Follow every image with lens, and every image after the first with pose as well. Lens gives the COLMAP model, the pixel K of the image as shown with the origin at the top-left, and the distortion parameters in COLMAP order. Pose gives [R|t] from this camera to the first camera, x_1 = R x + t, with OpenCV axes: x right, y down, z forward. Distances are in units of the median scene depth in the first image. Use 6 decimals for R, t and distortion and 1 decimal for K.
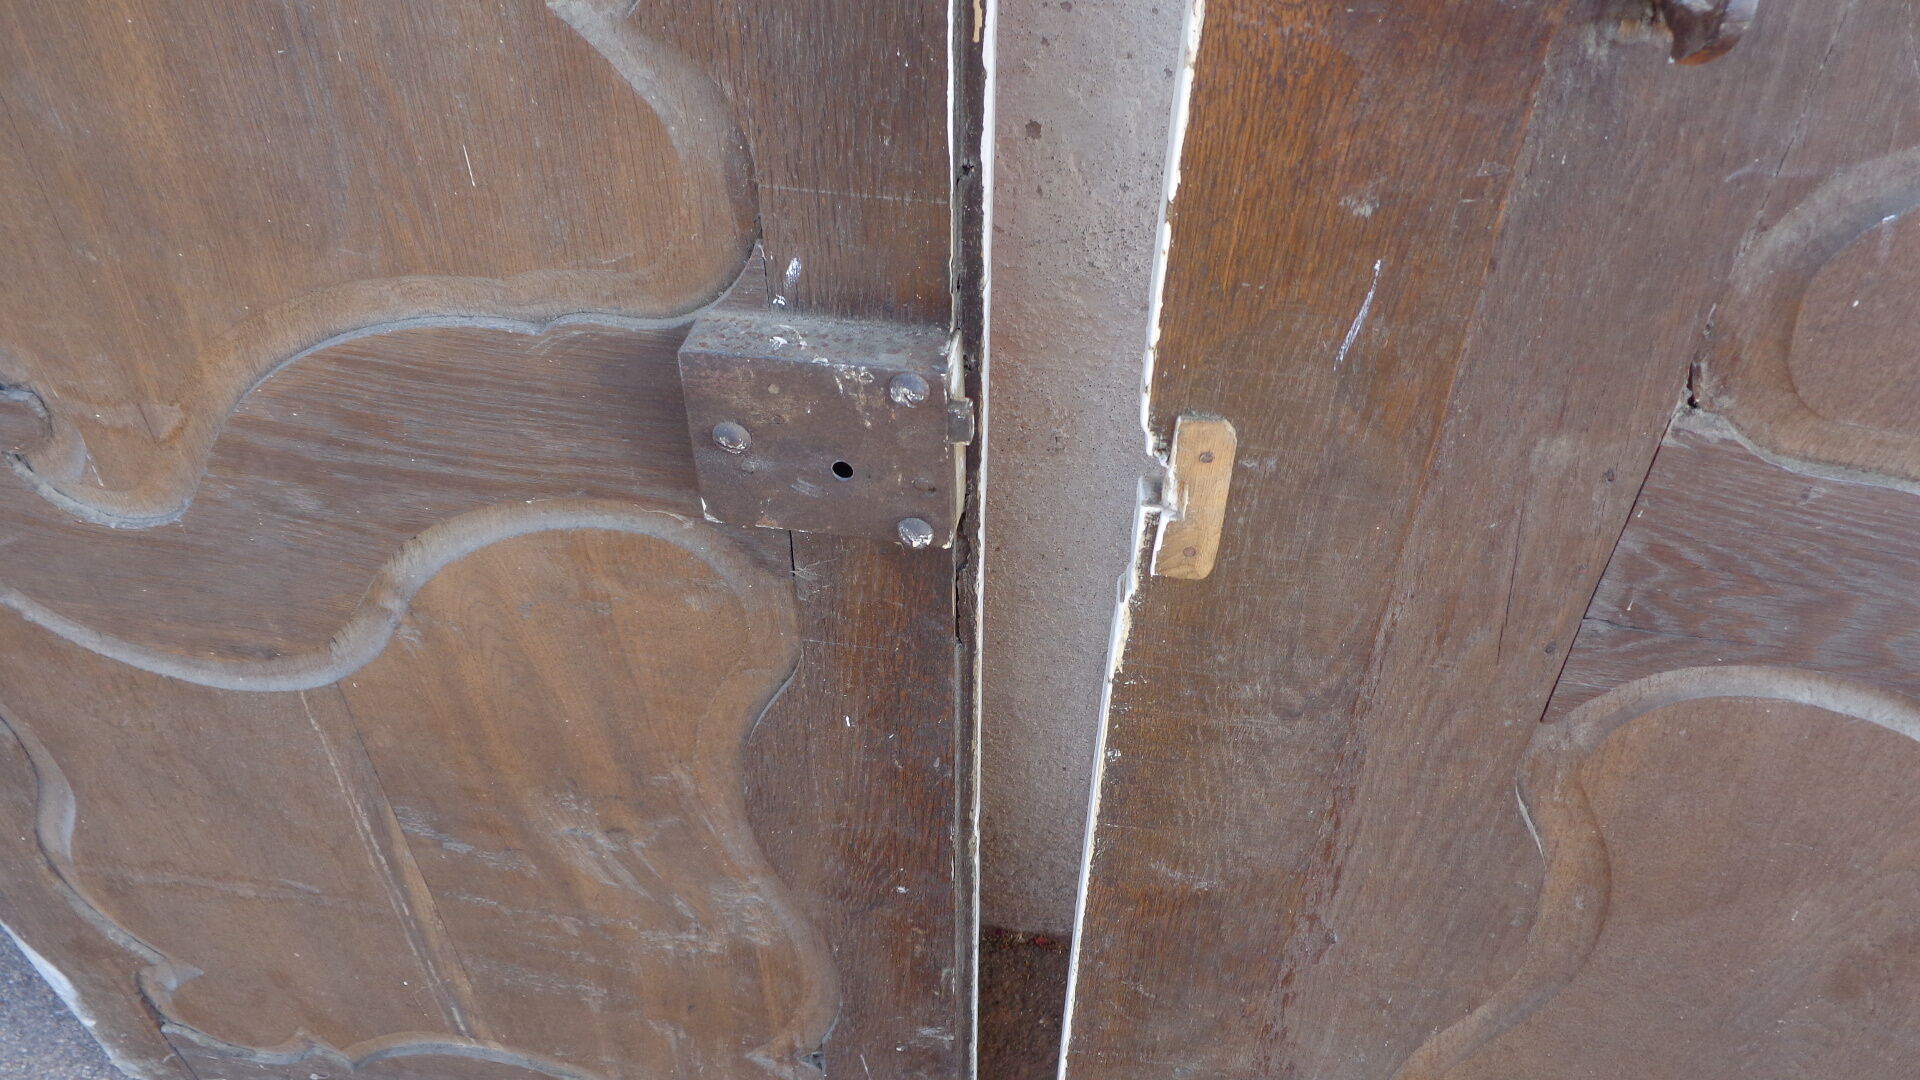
lens RADIAL K [[1426.7, 0, 949.8], [0, 1426.7, 537.3], [0, 0, 1]] dist [-0.012233, -0.005516]
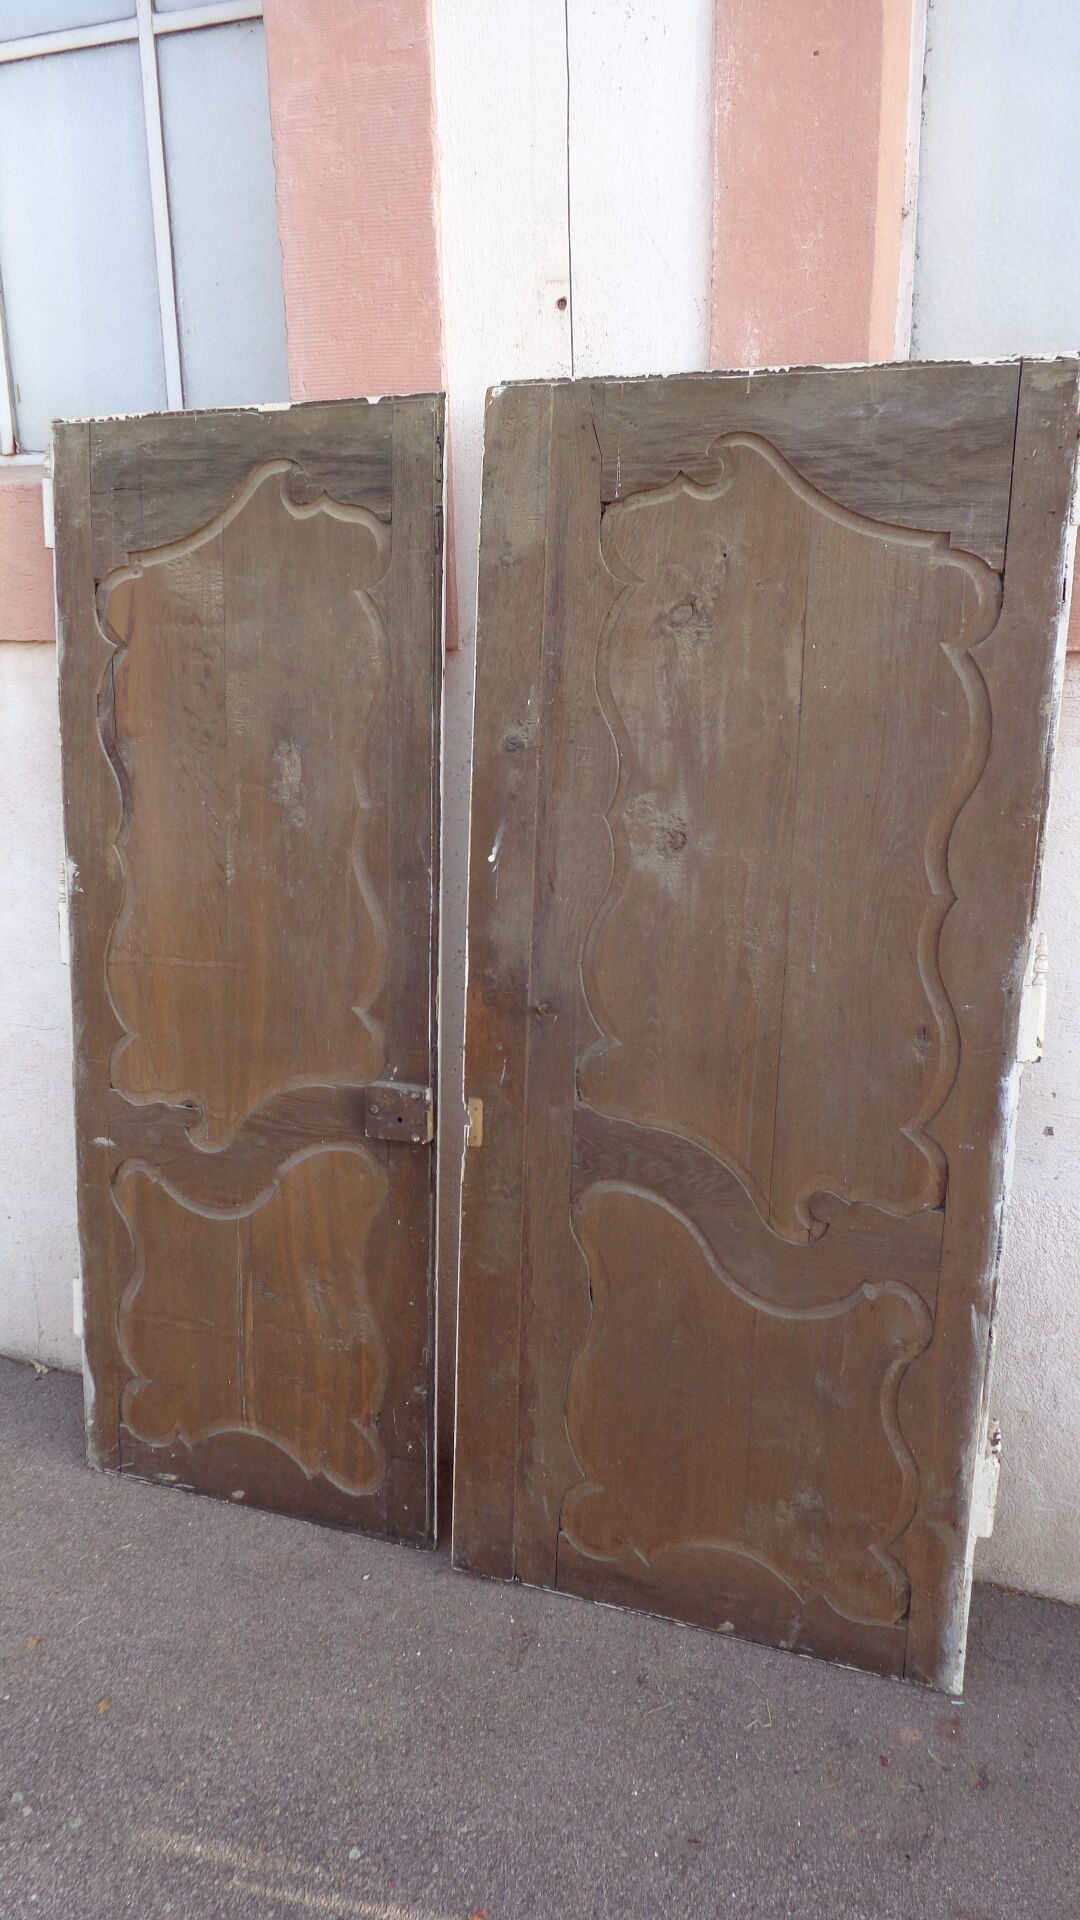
lens RADIAL K [[1426.7, 0, 539.7], [0, 1426.7, 963.9], [0, 0, 1]] dist [-0.012233, -0.005516]
pose [[0.982469, 0.051429, -0.179192, 0.947681], [-0.140312, 0.836868, -0.529117, 1.553841], [0.122748, 0.544984, 0.829413, -2.374713]]
